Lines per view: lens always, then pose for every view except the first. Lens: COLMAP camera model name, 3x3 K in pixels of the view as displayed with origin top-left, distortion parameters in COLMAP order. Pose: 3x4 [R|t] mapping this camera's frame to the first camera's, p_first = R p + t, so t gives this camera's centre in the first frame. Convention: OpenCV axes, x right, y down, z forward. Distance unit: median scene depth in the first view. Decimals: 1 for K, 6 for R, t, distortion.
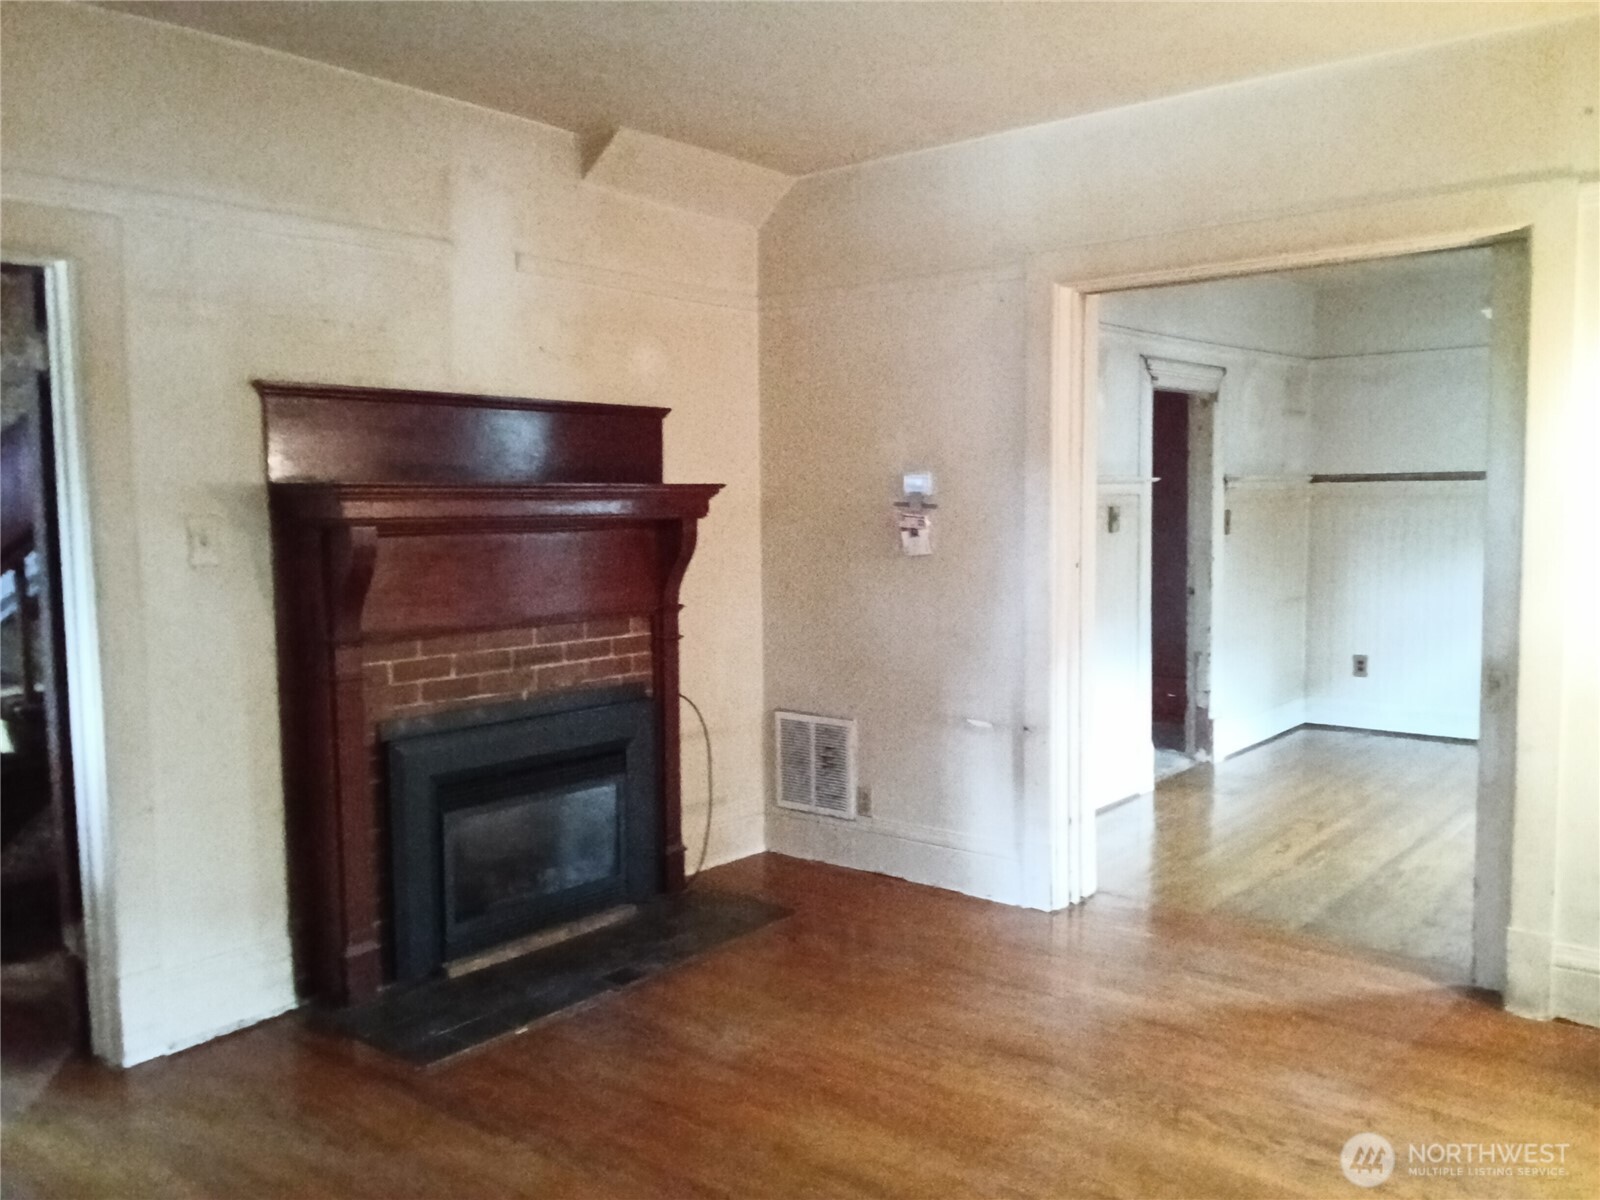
lens RADIAL K [[1290.3, 0, 800.0], [0, 1290.3, 600.0], [0, 0, 1]] dist [0.090574, -0.154054]
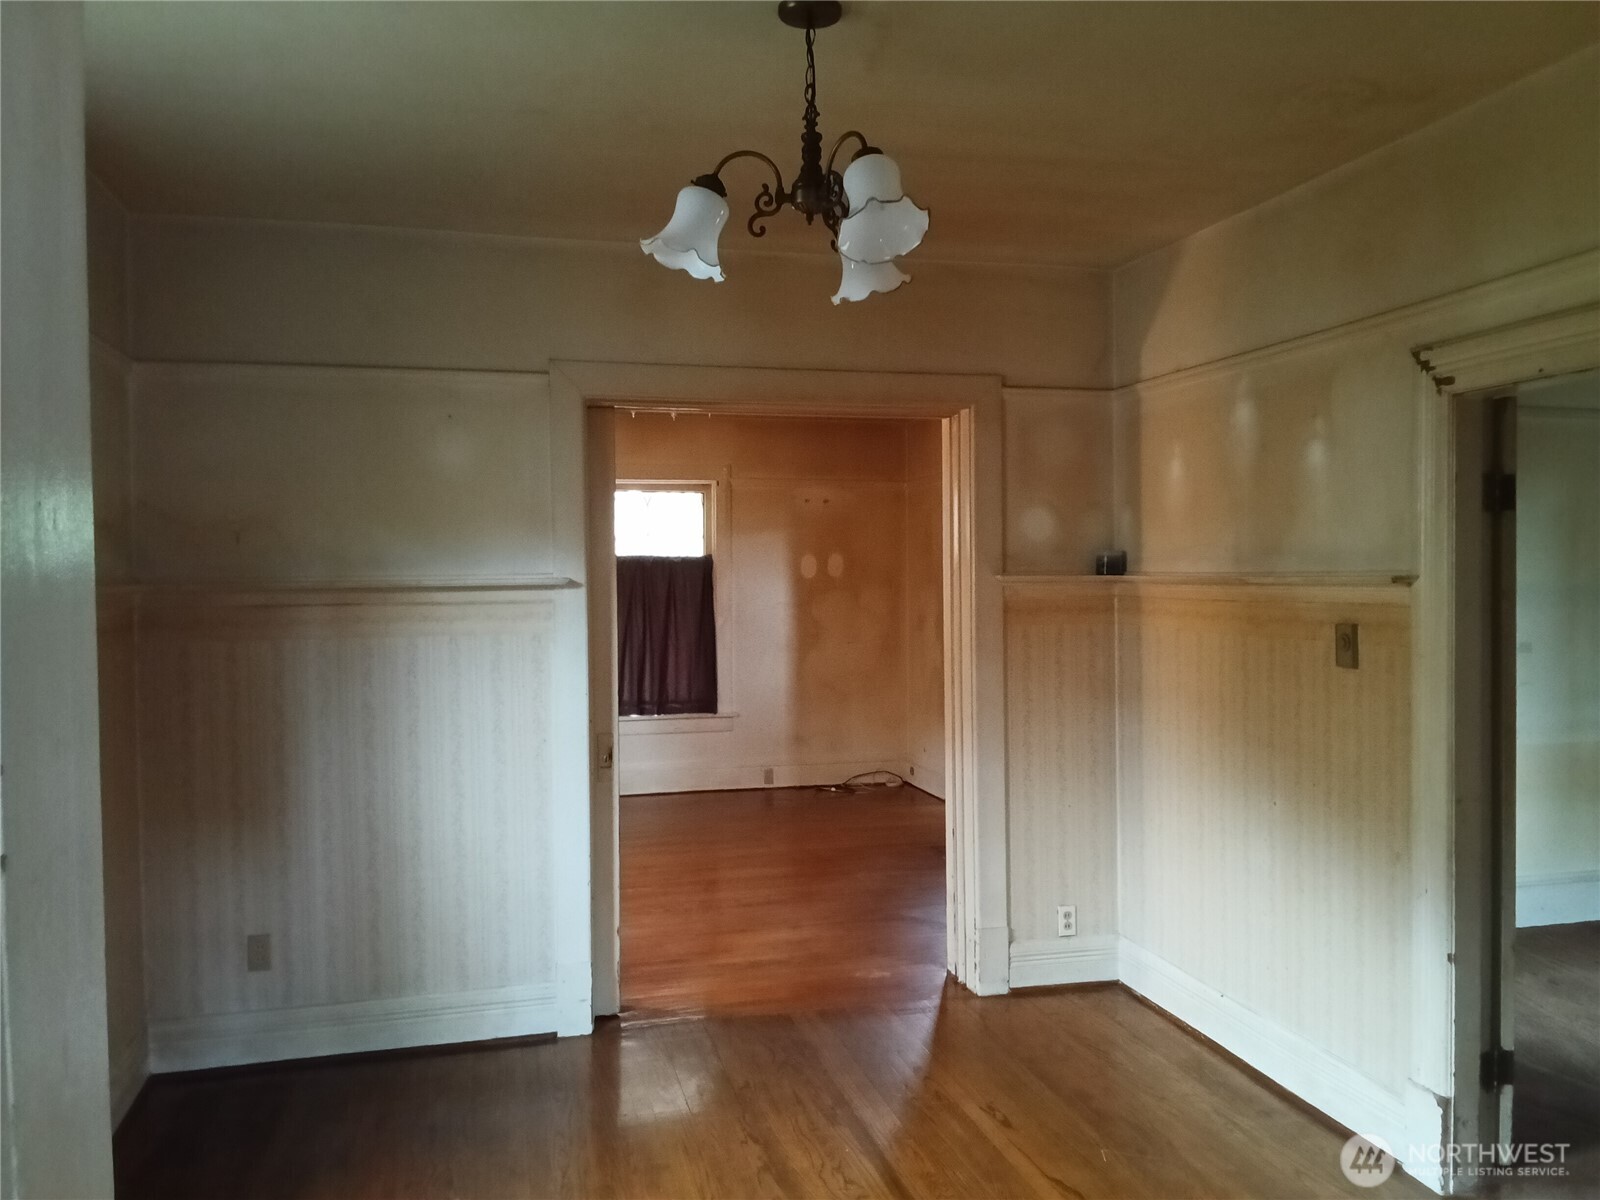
lens RADIAL K [[1290.3, 0, 800.0], [0, 1290.3, 600.0], [0, 0, 1]] dist [0.090574, -0.154054]
pose [[-0.593868, 0.036987, -0.803712, 0.843600], [-0.049635, 0.995356, 0.082482, -0.116034], [0.803030, 0.088876, -0.589274, 1.116186]]
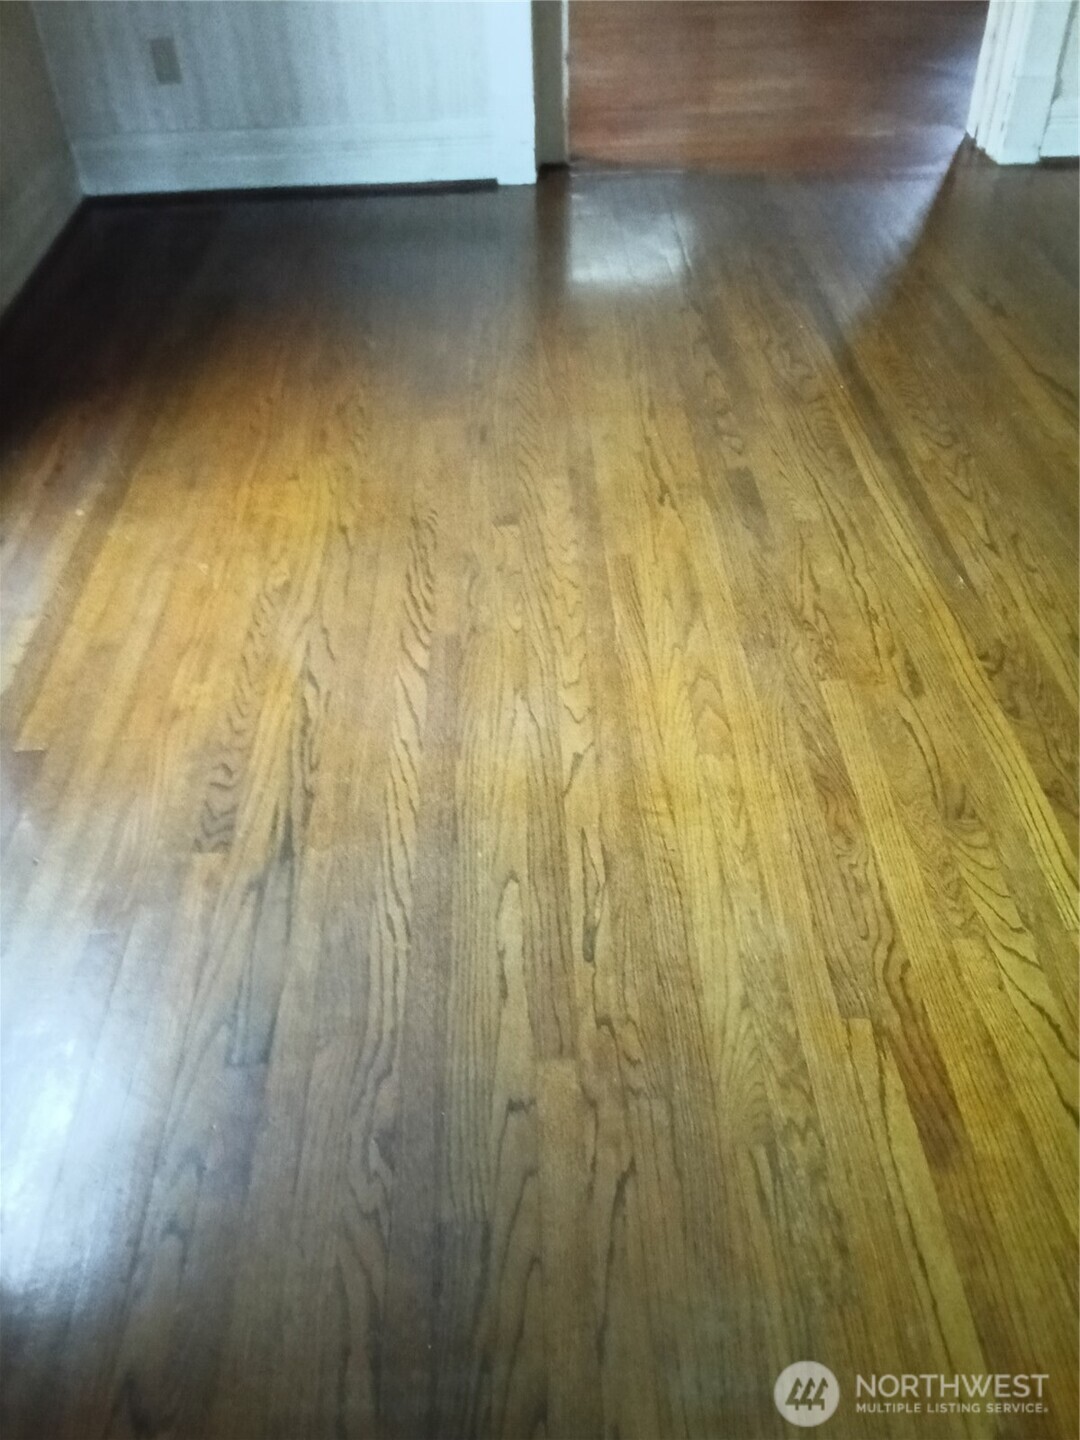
lens RADIAL K [[1161.3, 0, 540.0], [0, 1161.3, 720.0], [0, 0, 1]] dist [0.090574, -0.154054]
pose [[-0.748388, 0.466599, -0.471382, 0.738389], [-0.023898, 0.691273, 0.722199, -0.048443], [0.662831, 0.551749, -0.506189, 1.061907]]
